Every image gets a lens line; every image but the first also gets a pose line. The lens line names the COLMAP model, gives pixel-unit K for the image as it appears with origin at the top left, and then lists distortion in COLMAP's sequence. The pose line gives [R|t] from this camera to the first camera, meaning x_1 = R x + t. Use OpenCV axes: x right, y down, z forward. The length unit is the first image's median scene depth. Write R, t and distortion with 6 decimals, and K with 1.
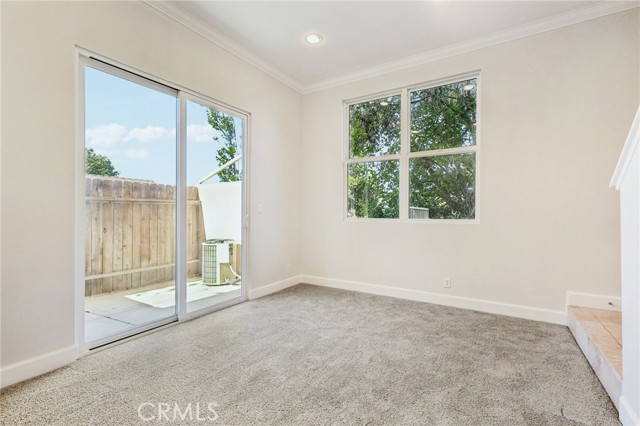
lens RADIAL K [[291.8, 0, 320.1], [0, 291.8, 212.2], [0, 0, 1]] dist [0.001012, -0.000204]
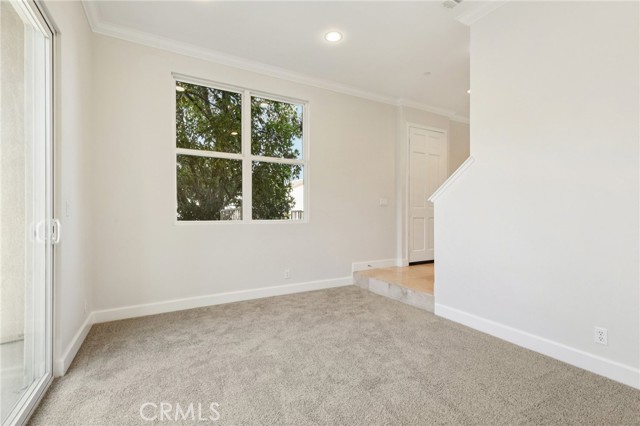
lens RADIAL K [[291.8, 0, 318.4], [0, 291.8, 212.8], [0, 0, 1]] dist [0.001012, -0.000204]
pose [[0.468966, 0.000258, 0.883216, -0.592243], [0.001812, 0.999998, -0.001254, -0.001325], [-0.883214, 0.002188, 0.468965, 0.383402]]
